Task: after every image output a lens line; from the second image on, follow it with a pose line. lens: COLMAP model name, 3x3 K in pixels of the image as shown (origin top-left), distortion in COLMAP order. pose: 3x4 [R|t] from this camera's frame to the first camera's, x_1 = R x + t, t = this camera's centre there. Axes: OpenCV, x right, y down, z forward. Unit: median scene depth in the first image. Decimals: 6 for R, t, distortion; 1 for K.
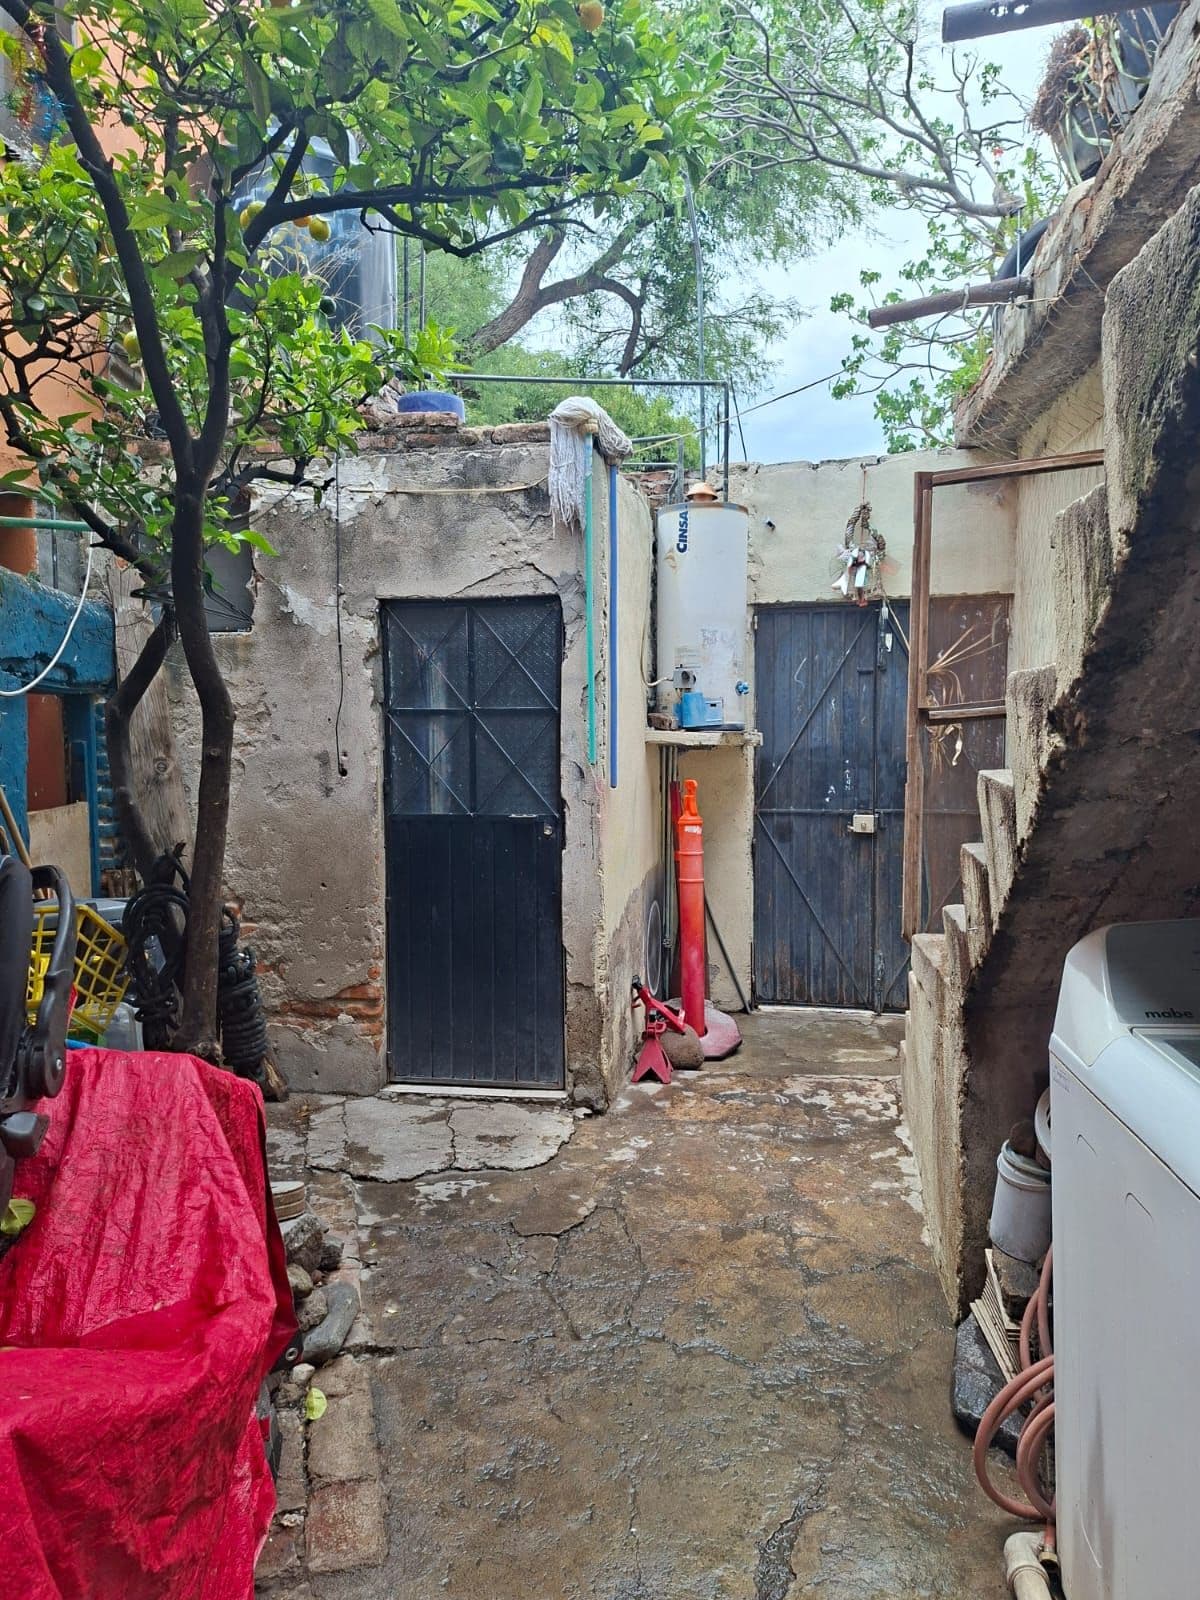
lens RADIAL K [[1099.5, 0, 600.0], [0, 1099.5, 800.0], [0, 0, 1]] dist [0.110313, -0.142025]
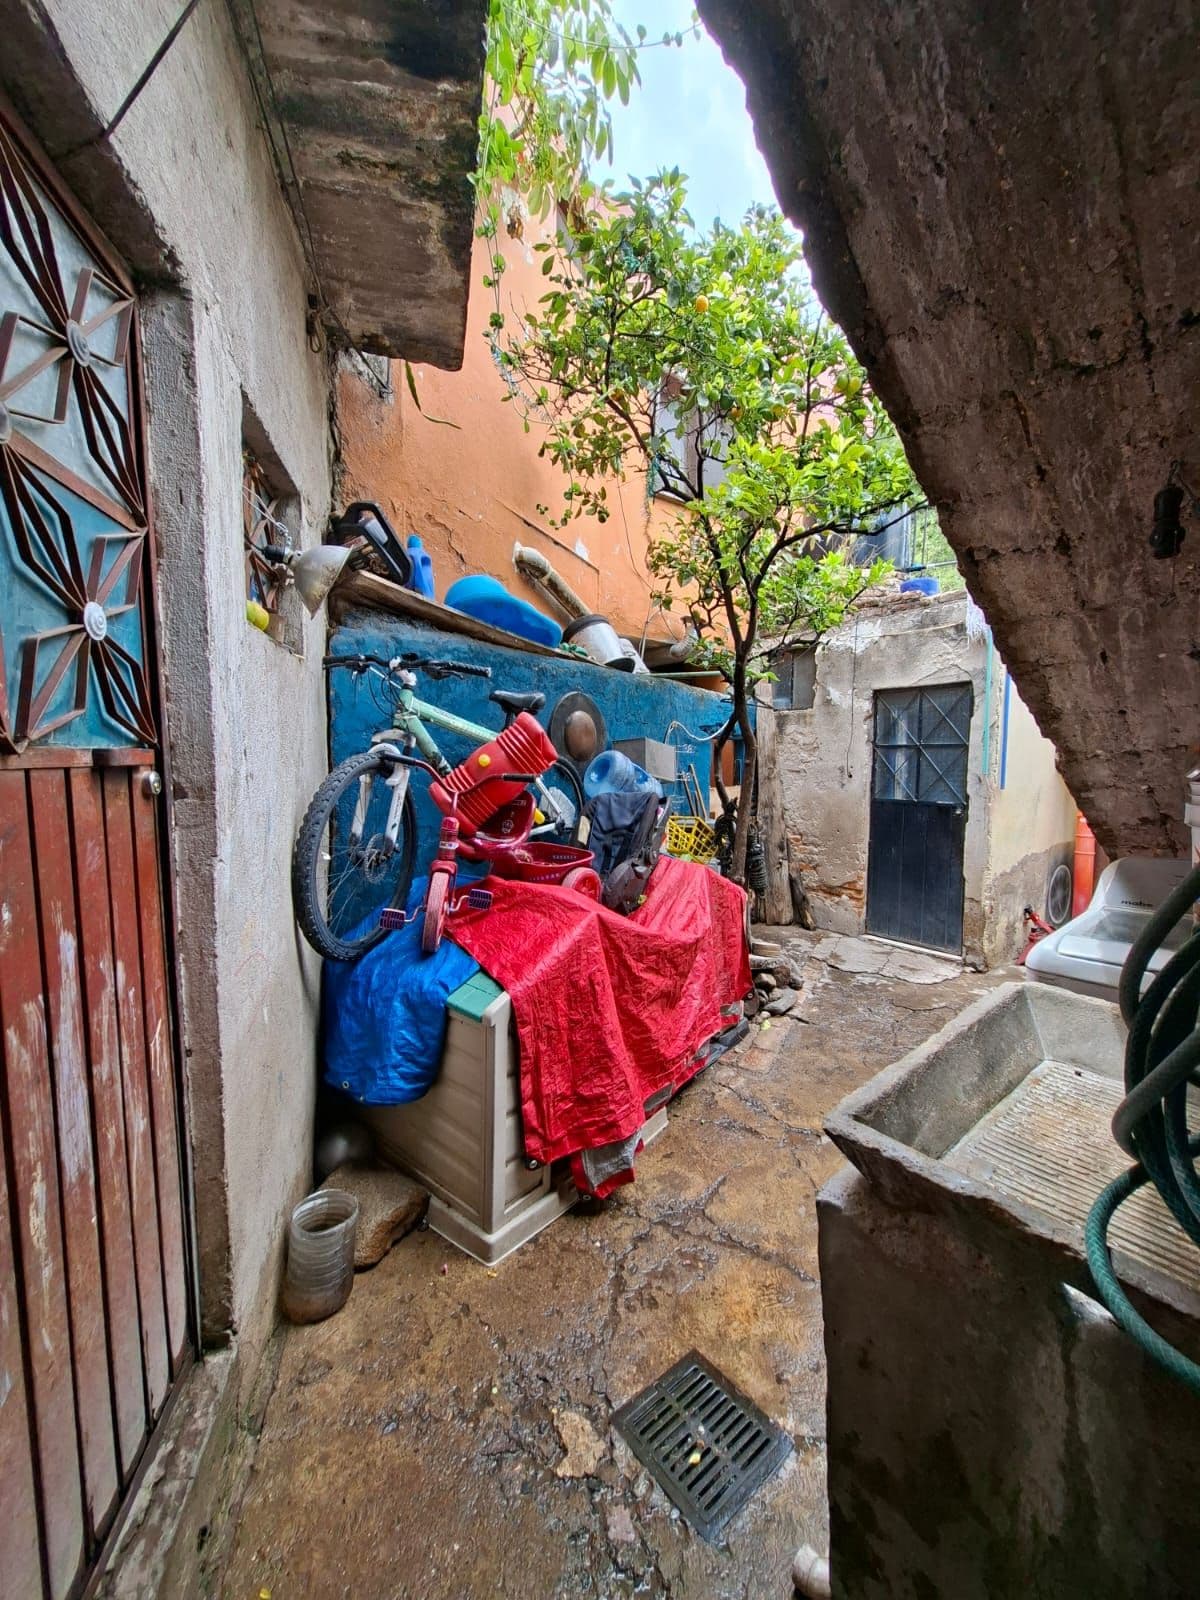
lens RADIAL K [[619.3, 0, 596.0], [0, 619.3, 793.8], [0, 0, 1]] dist [-0.010745, 0.003417]
pose [[0.722521, 0.048542, -0.689643, 0.219343], [-0.055340, 0.998392, 0.012296, 0.019279], [0.689131, 0.029281, 0.724045, -0.143809]]
